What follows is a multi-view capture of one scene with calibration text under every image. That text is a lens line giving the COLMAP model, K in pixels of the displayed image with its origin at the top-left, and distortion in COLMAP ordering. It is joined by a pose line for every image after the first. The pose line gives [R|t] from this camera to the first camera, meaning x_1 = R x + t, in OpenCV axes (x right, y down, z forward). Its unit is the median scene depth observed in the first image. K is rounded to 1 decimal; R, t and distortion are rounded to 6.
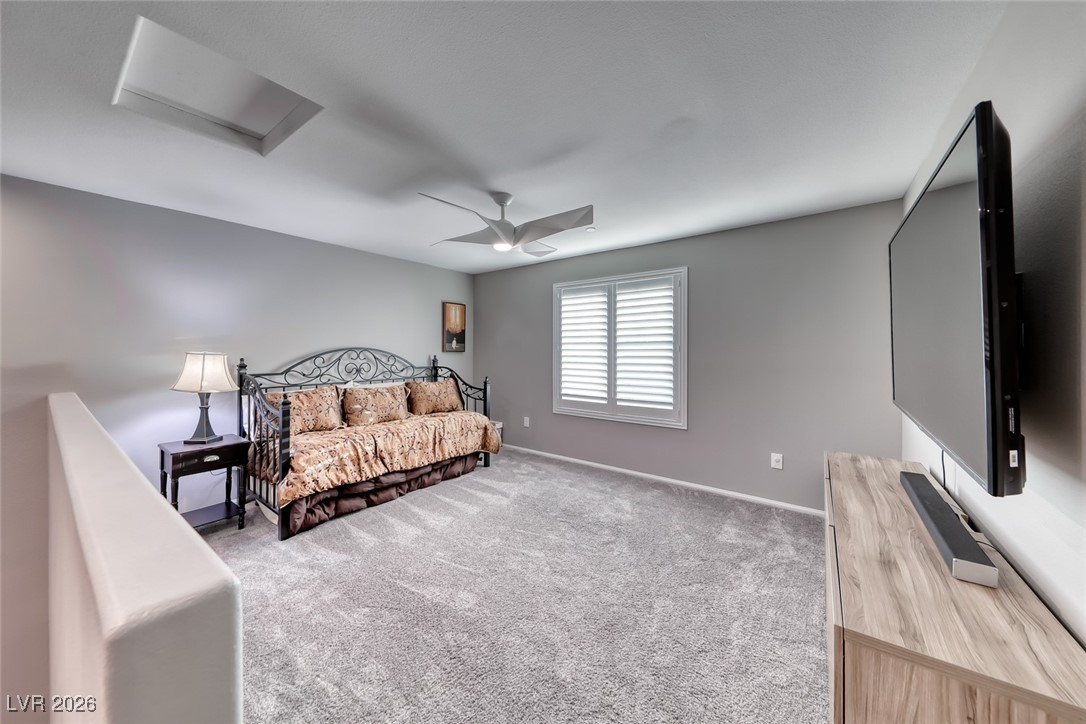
lens RADIAL K [[371.5, 0, 540.2], [0, 371.5, 358.7], [0, 0, 1]] dist [0.018049, -0.007695]
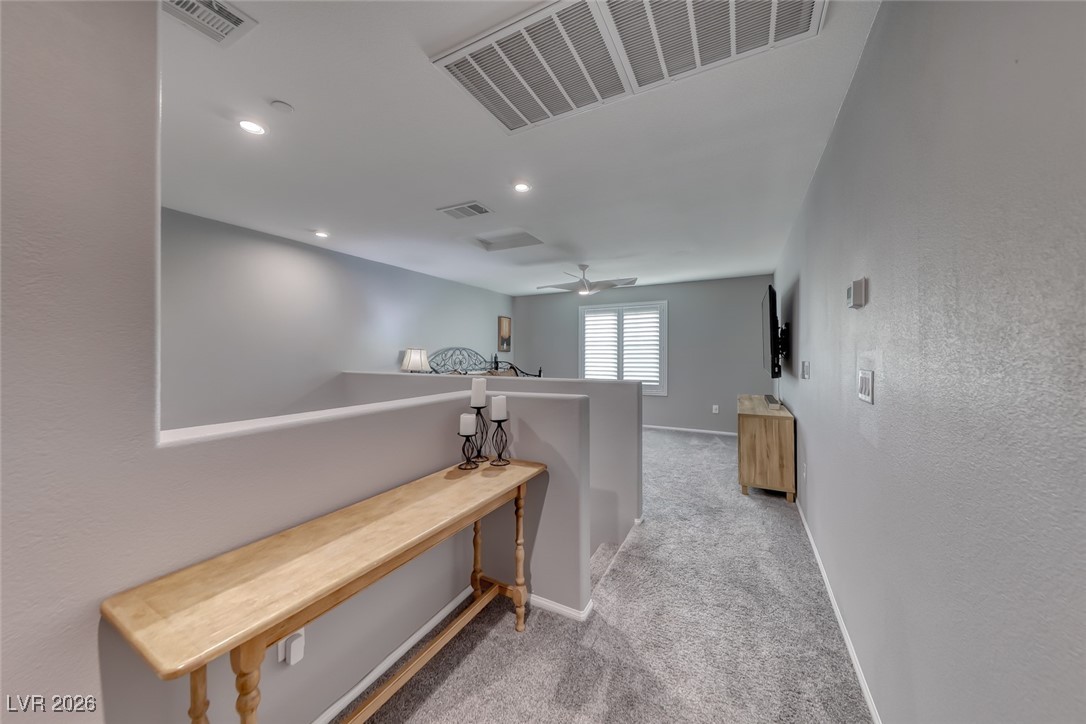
lens RADIAL K [[375.9, 0, 542.9], [0, 375.9, 363.5], [0, 0, 1]] dist [-0.000148, -0.000079]
pose [[0.987106, -0.004012, 0.160018, -0.392979], [0.004277, 0.999990, -0.001312, 0.037069], [-0.160011, 0.001979, 0.987113, -0.540181]]
